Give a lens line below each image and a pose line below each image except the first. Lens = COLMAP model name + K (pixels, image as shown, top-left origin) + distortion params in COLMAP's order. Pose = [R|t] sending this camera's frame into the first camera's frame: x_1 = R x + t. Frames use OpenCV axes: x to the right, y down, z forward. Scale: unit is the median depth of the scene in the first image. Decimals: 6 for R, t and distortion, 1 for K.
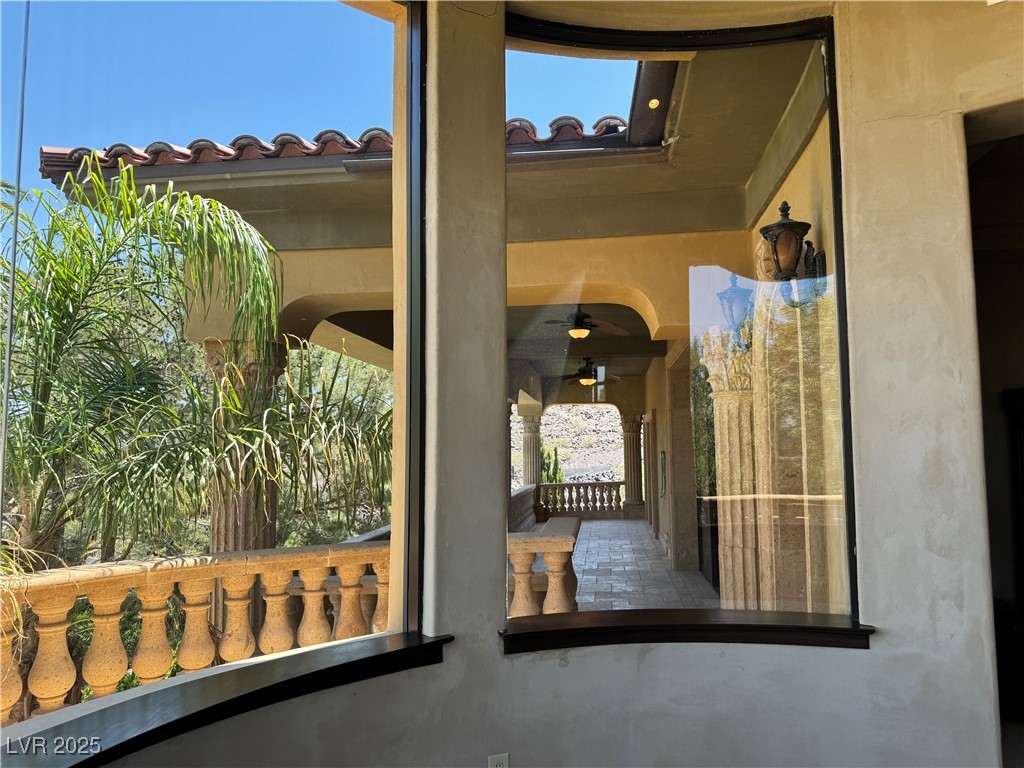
lens RADIAL K [[755.0, 0, 513.9], [0, 755.0, 385.1], [0, 0, 1]] dist [0.001137, 0.000970]
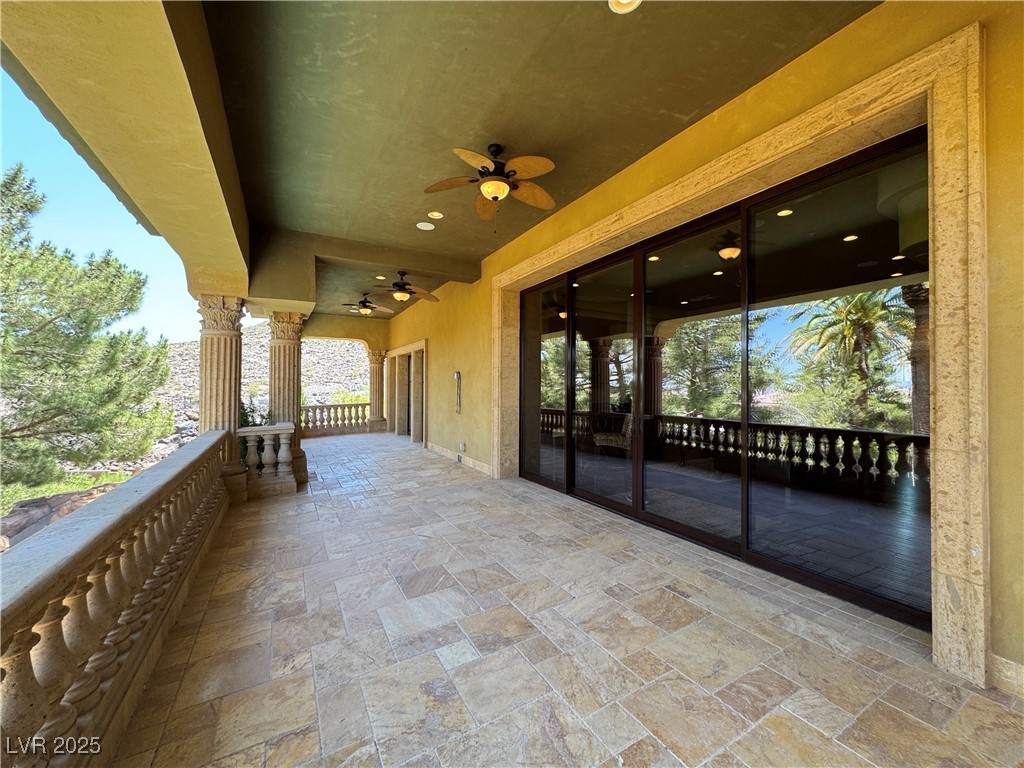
lens RADIAL K [[410.4, 0, 509.8], [0, 410.4, 384.4], [0, 0, 1]] dist [-0.000174, -0.000024]
pose [[0.810631, 0.020756, 0.585190, -0.064868], [-0.059786, 0.997083, 0.047453, 0.050105], [-0.582498, -0.073453, 0.809507, 0.313819]]
